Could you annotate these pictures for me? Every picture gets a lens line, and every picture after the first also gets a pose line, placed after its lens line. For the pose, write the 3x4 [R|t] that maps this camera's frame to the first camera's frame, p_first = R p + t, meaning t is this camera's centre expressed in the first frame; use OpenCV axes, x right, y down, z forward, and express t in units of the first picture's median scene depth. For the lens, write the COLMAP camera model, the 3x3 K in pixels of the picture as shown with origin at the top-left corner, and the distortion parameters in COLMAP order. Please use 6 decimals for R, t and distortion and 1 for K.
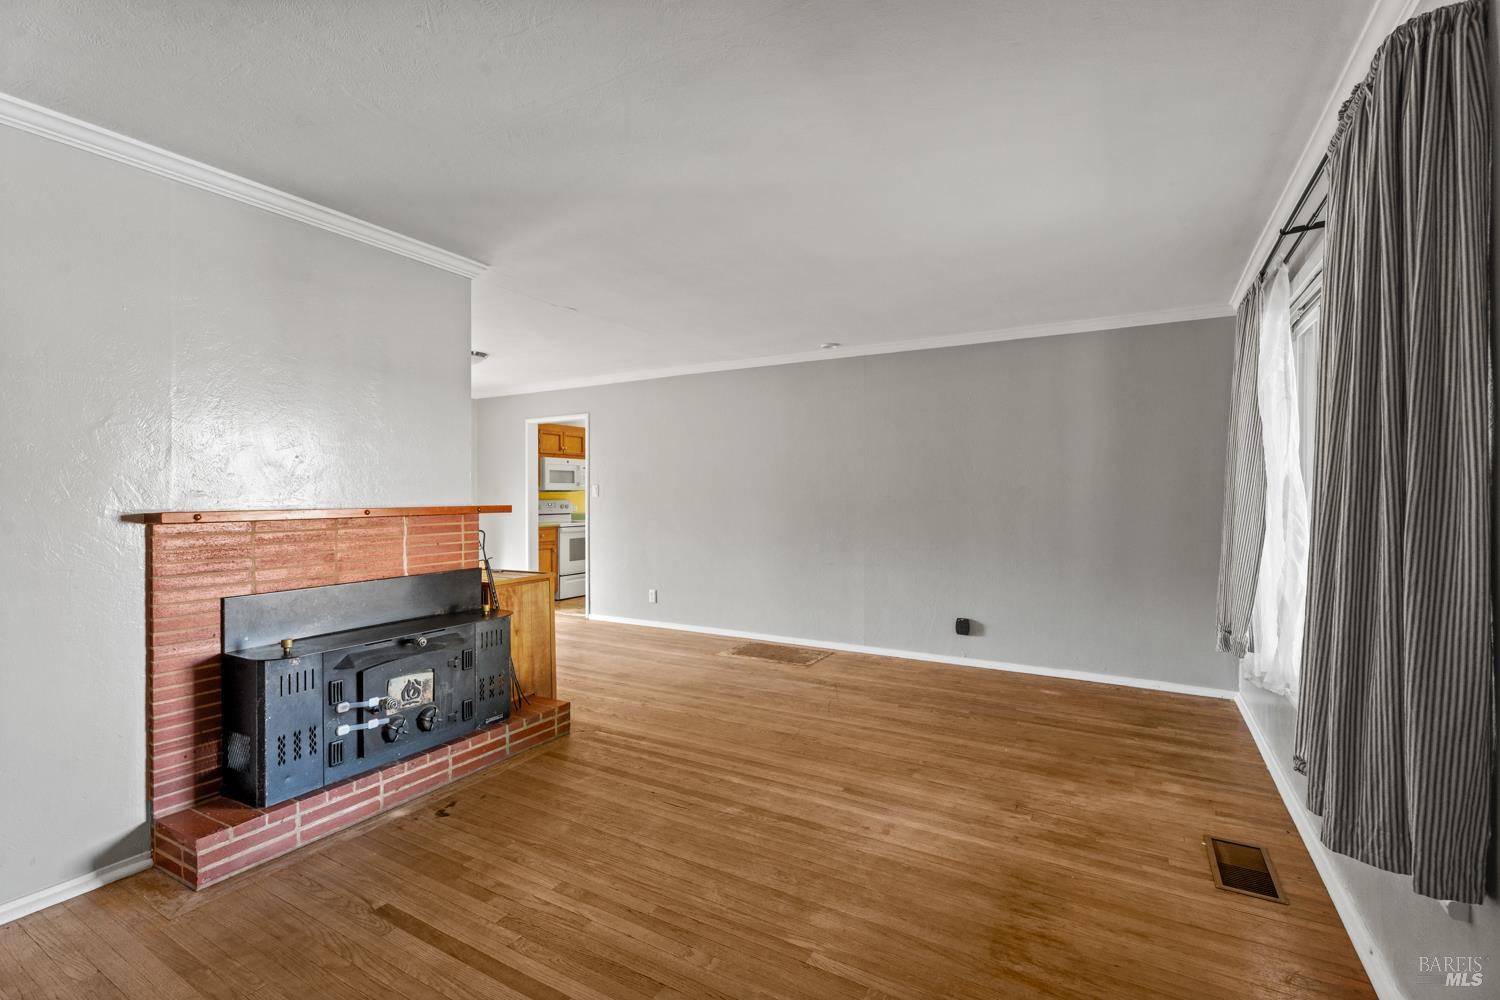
lens RADIAL K [[674.6, 0, 748.9], [0, 674.6, 490.4], [0, 0, 1]] dist [0.000435, 0.000044]
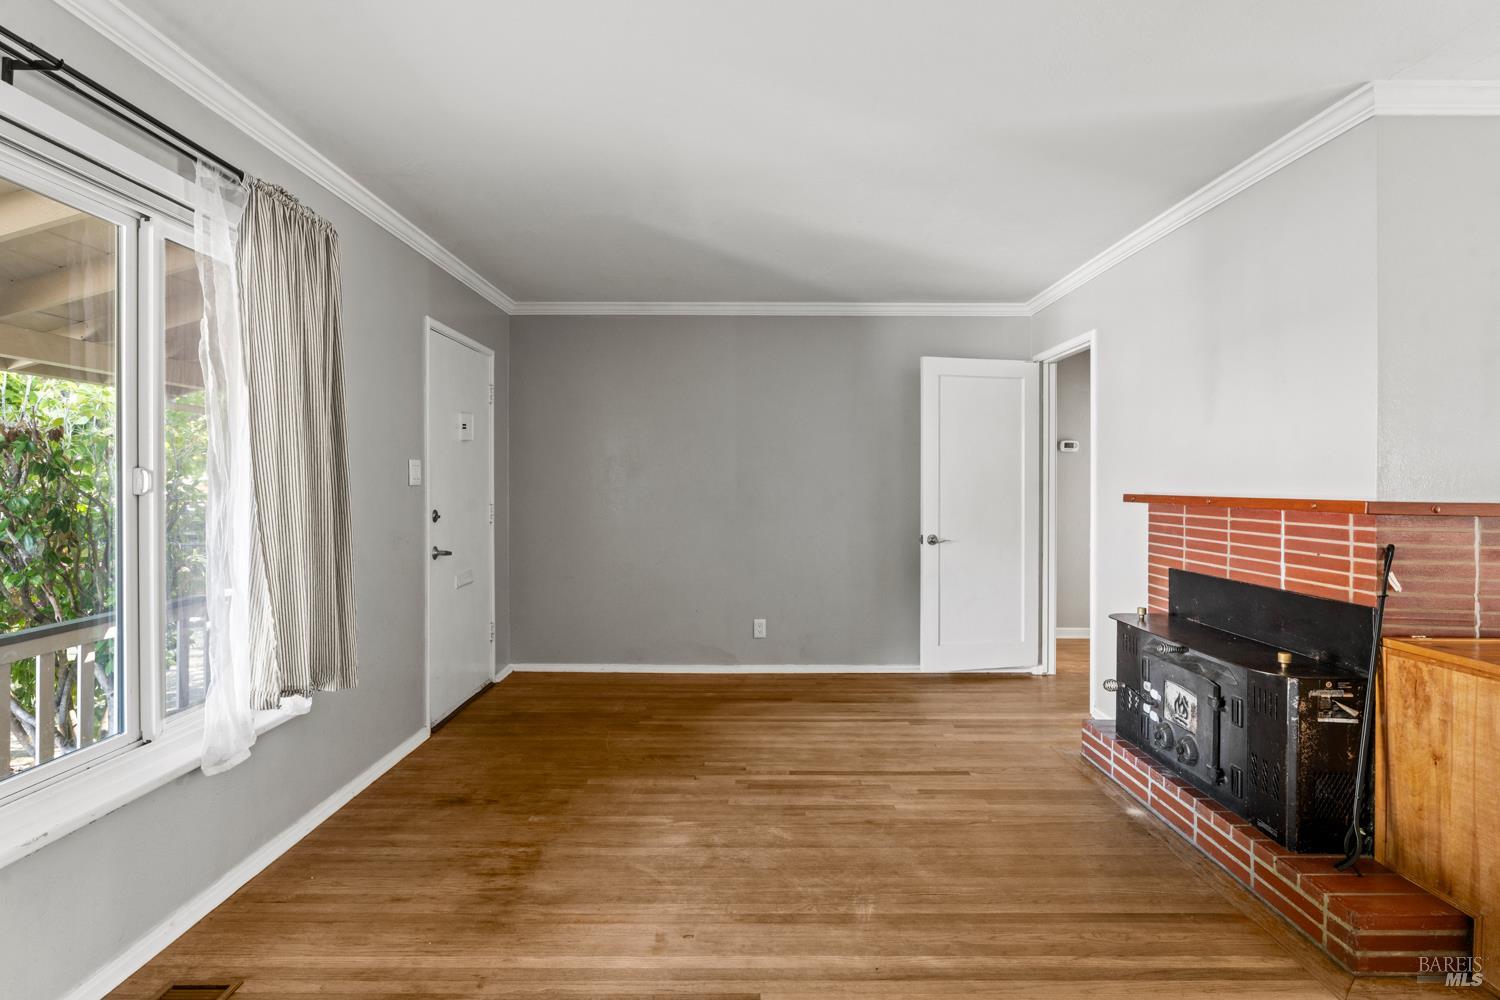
lens RADIAL K [[752.9, 0, 747.3], [0, 752.9, 477.2], [0, 0, 1]] dist [0.000614, 0.000292]
pose [[-0.866033, -0.002190, -0.499982, 0.494588], [0.004106, 0.999926, -0.011492, 0.009423], [0.499970, -0.012005, -0.865960, 1.637024]]
